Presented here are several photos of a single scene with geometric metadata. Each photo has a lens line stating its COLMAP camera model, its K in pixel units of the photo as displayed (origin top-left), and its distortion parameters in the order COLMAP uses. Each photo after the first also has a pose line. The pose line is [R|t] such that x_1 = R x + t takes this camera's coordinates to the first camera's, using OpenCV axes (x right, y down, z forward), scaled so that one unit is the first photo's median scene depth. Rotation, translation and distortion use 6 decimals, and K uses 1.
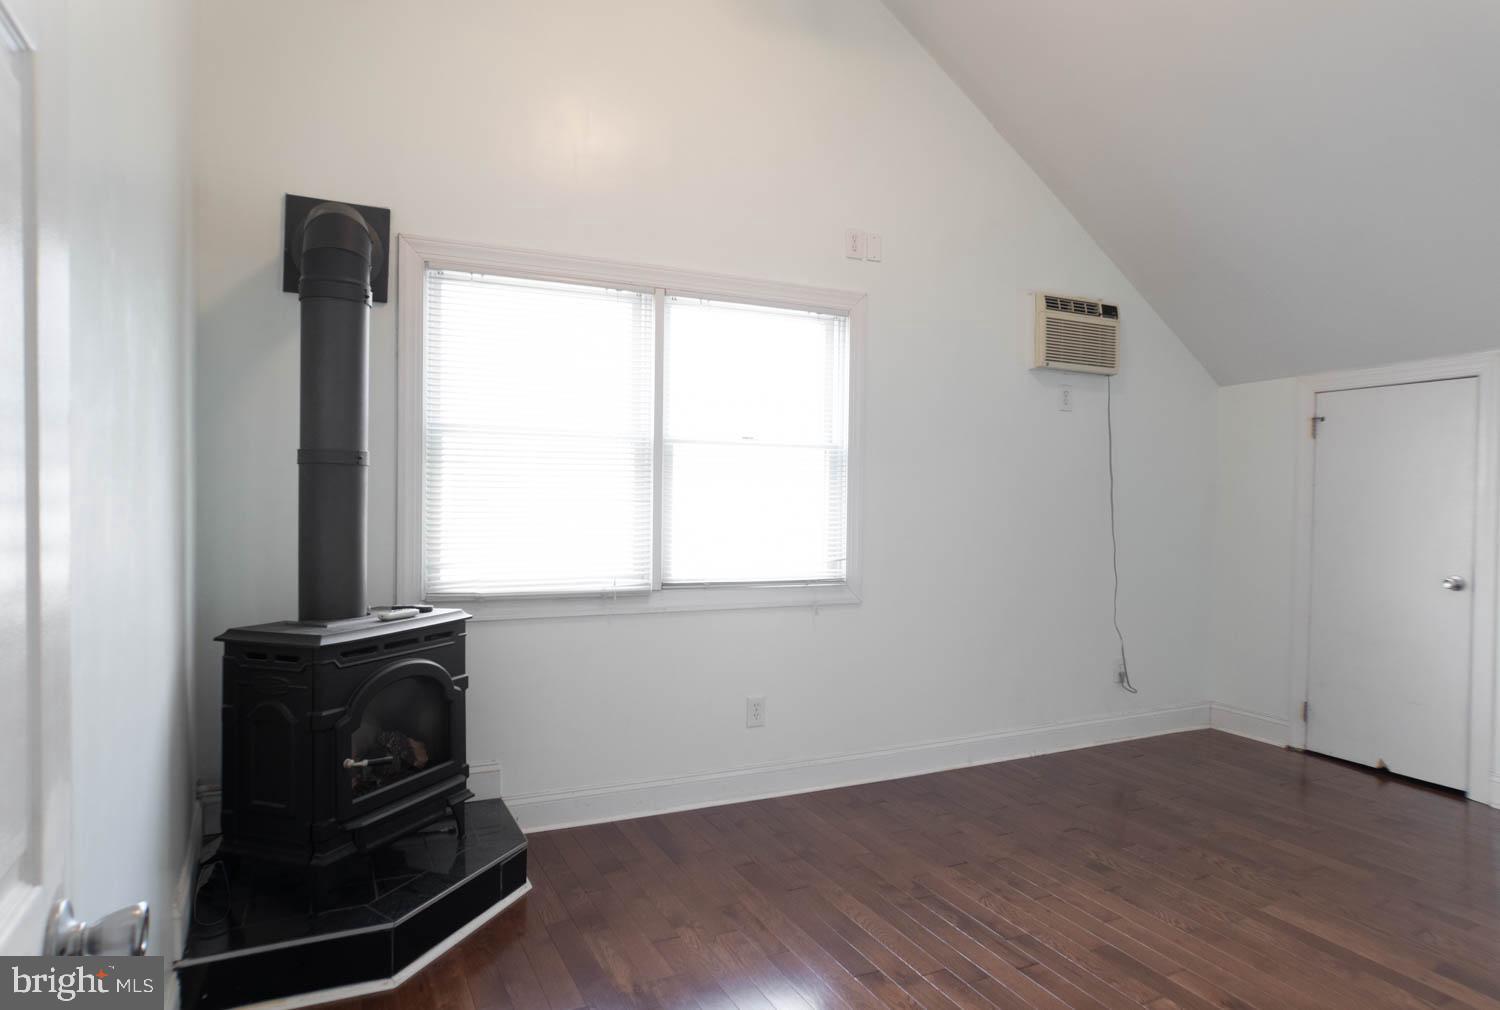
lens RADIAL K [[934.5, 0, 797.5], [0, 934.5, 516.8], [0, 0, 1]] dist [-0.004347, 0.018360]
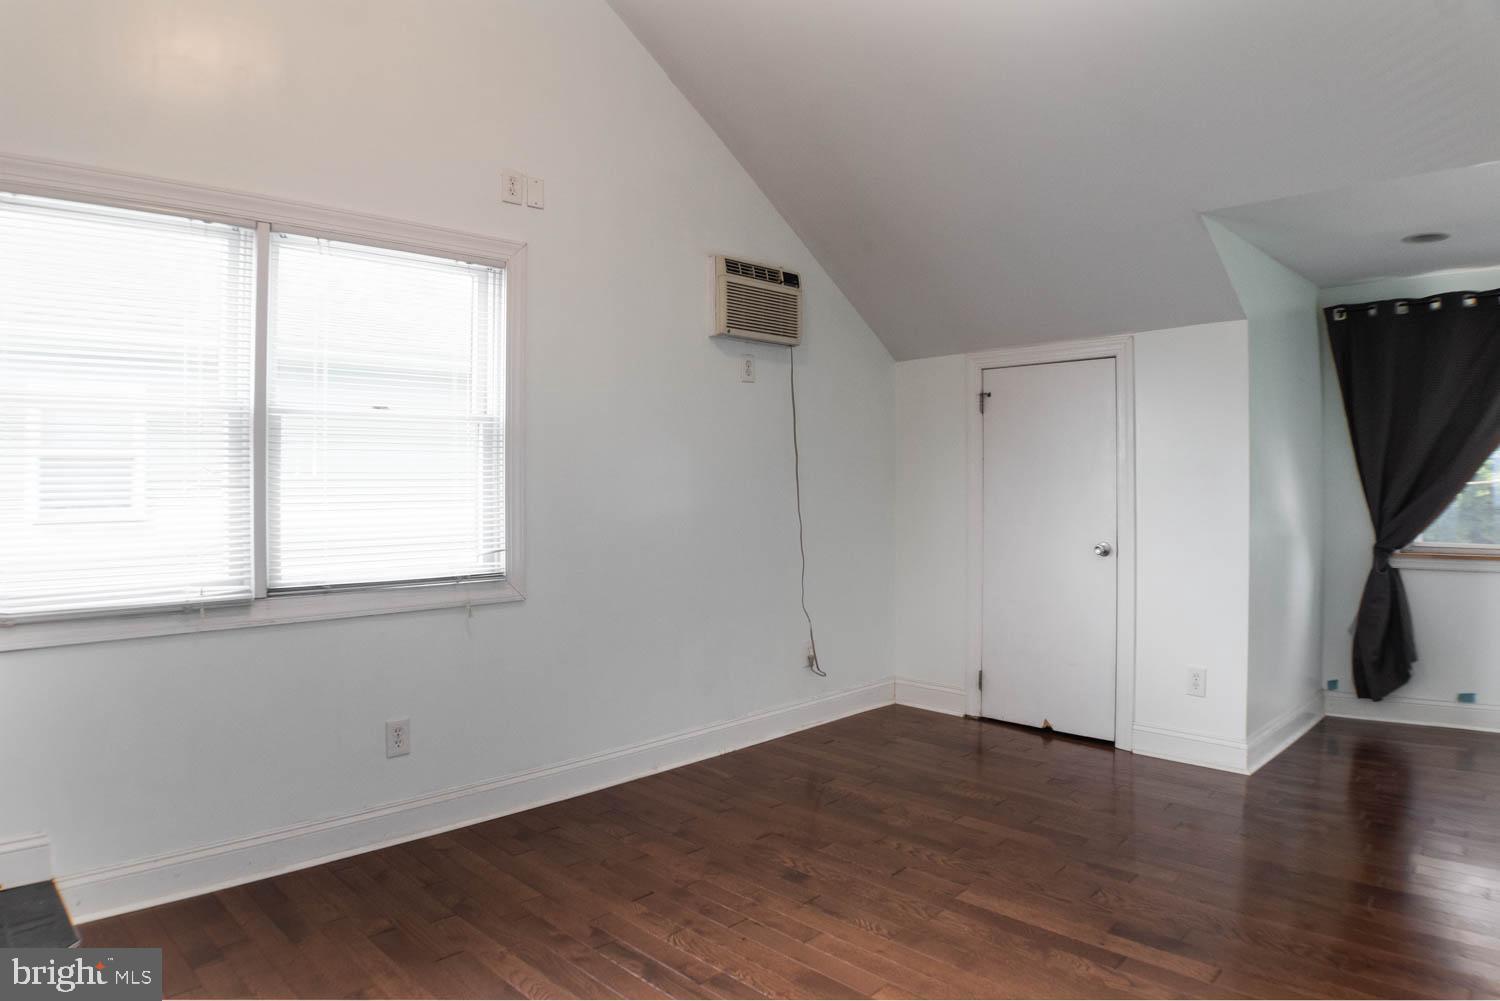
lens RADIAL K [[925.0, 0, 819.9], [0, 925.0, 473.8], [0, 0, 1]] dist [-0.092640, 0.018935]
pose [[0.936605, -0.014081, 0.350103, 0.030392], [0.021939, 0.999588, -0.018489, -0.002668], [-0.349699, 0.024998, 0.936529, 0.117835]]
